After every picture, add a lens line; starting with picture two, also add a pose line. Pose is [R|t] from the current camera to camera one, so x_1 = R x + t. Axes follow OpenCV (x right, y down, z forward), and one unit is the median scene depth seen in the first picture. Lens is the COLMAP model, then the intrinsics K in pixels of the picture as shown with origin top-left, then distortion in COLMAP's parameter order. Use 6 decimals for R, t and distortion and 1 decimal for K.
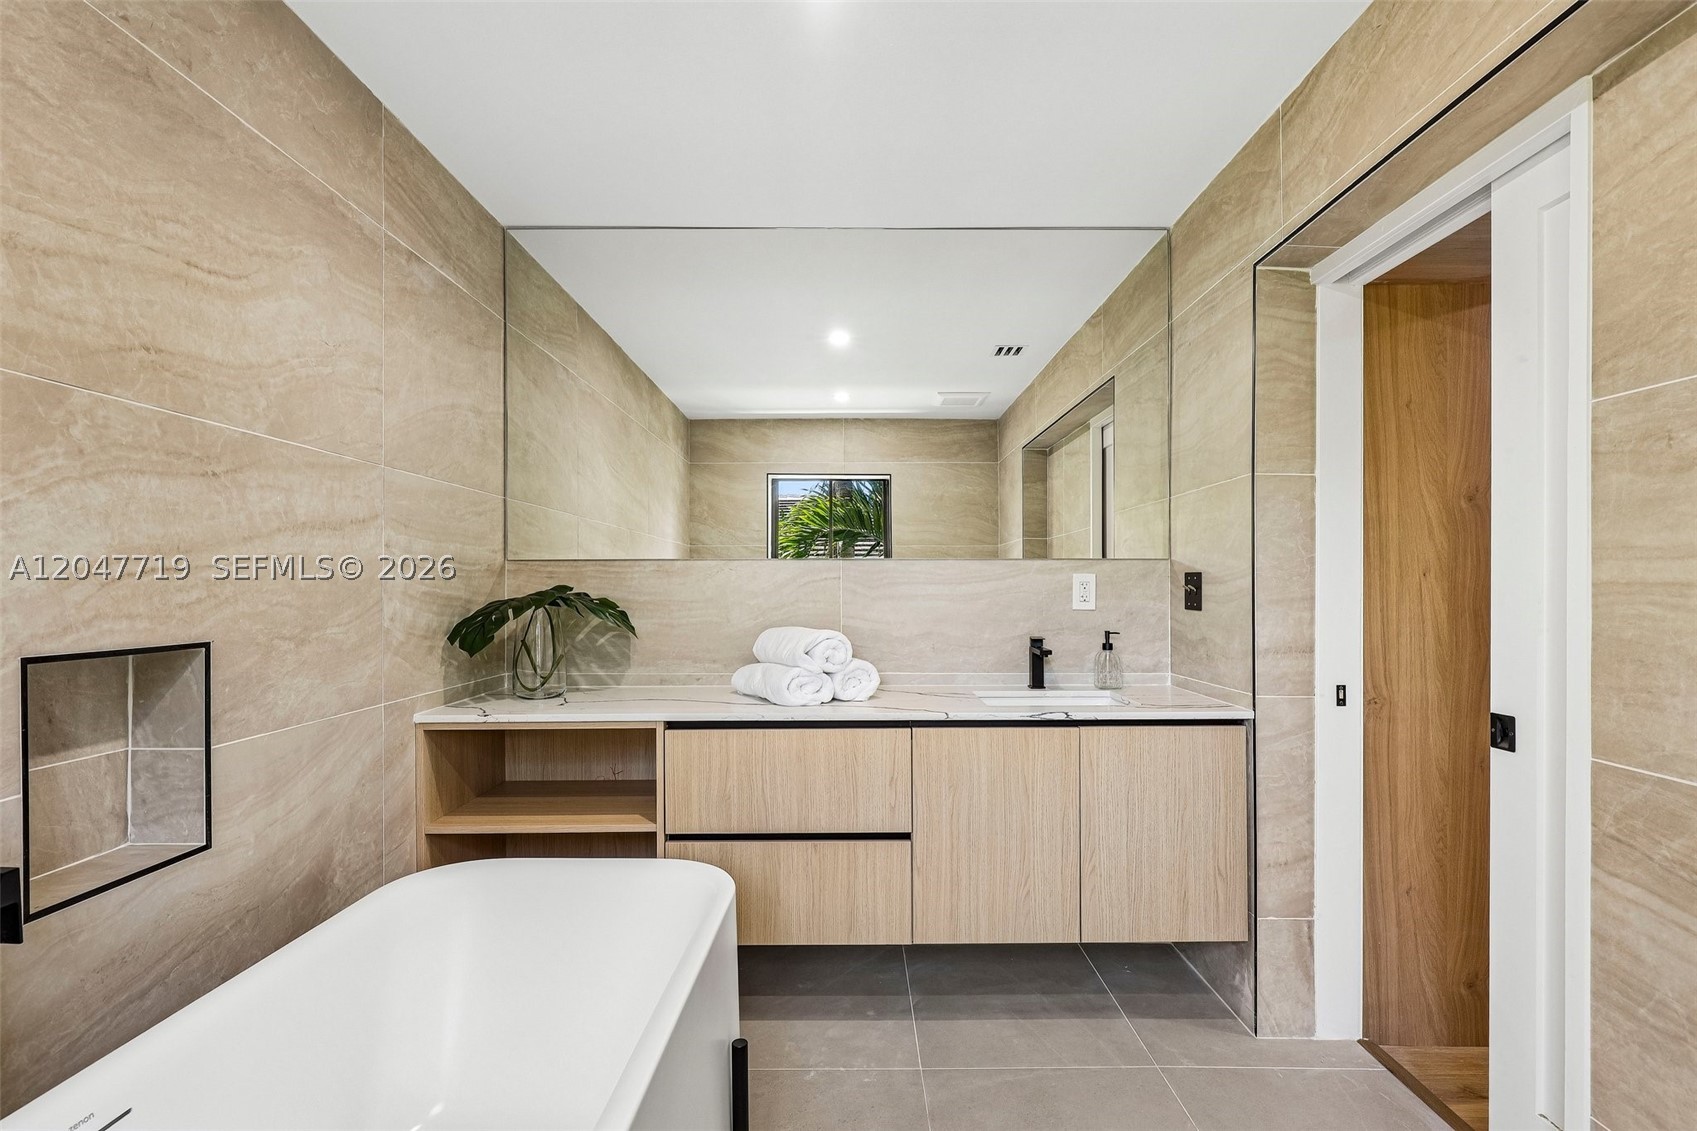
lens RADIAL K [[780.1, 0, 862.8], [0, 780.1, 586.1], [0, 0, 1]] dist [-0.007867, 0.001782]
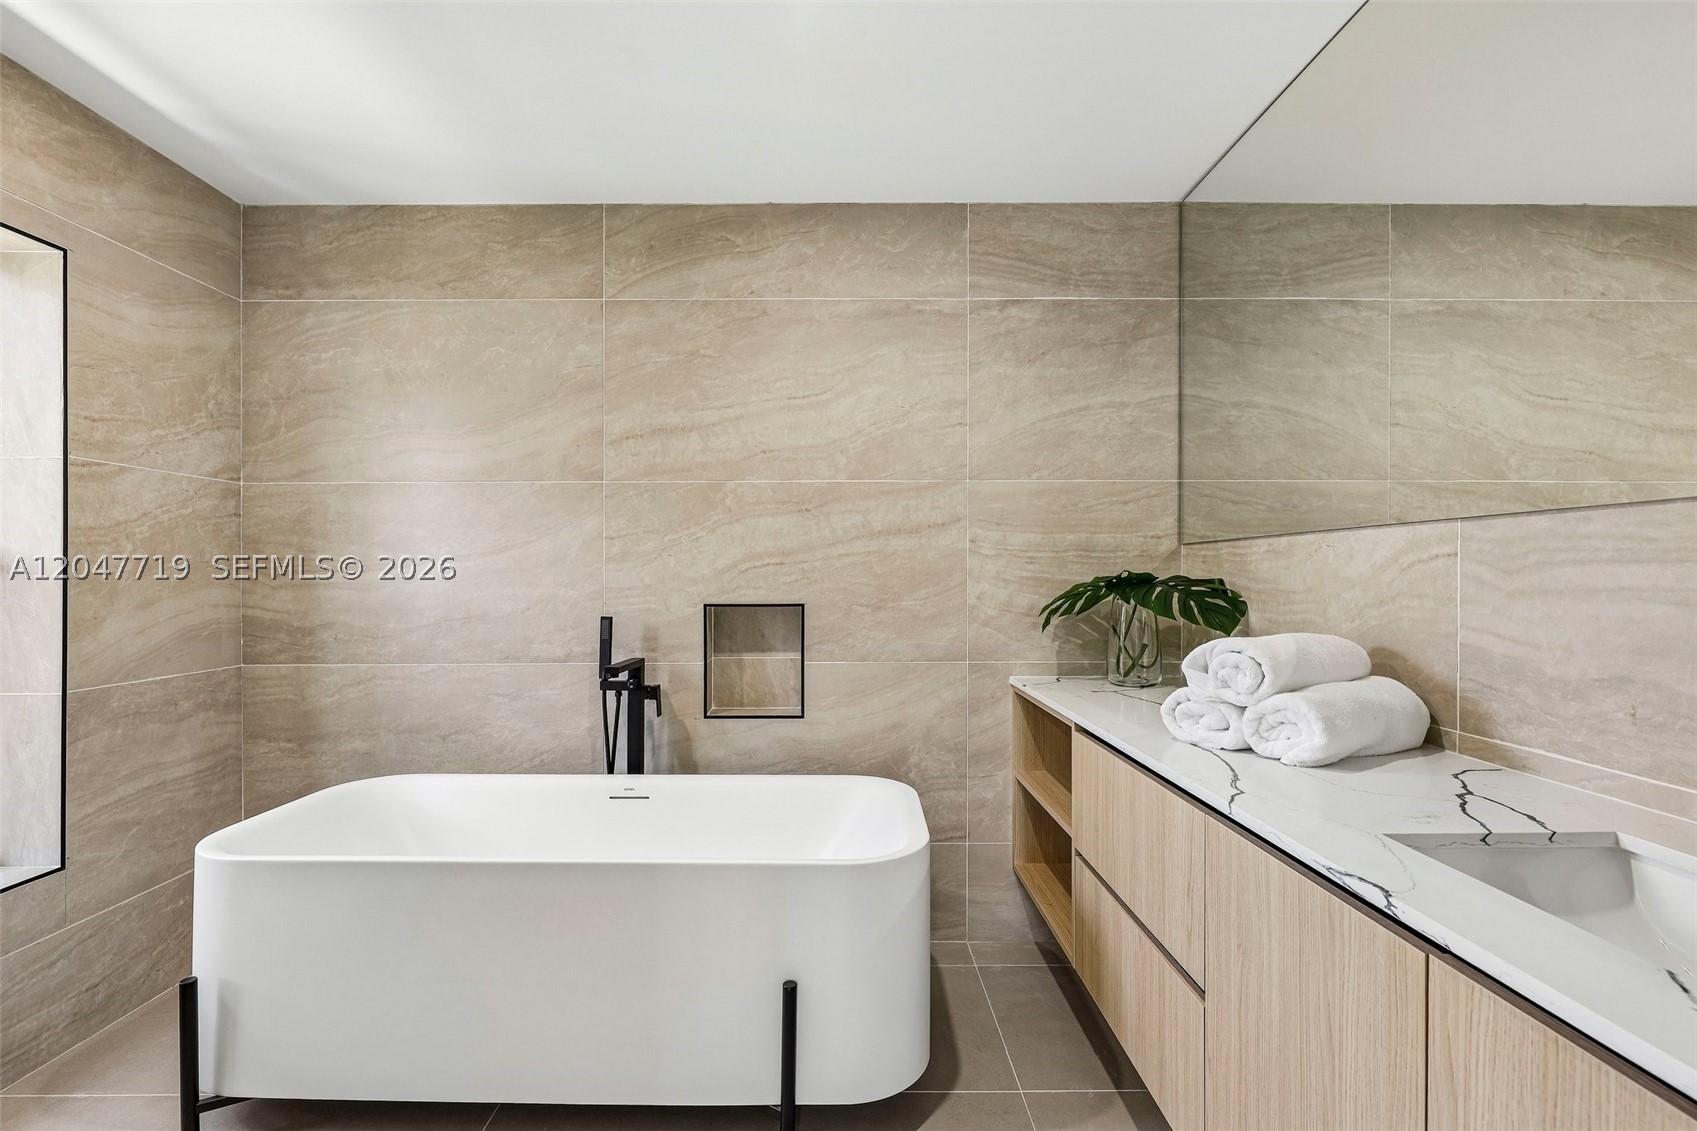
lens RADIAL K [[779.3, 0, 848.6], [0, 779.3, 579.9], [0, 0, 1]] dist [-0.004267, -0.001133]
pose [[0.003872, 0.006664, -0.999970, 0.643638], [0.001971, 0.999976, 0.006672, 0.003461], [0.999991, -0.001996, 0.003859, 0.733088]]
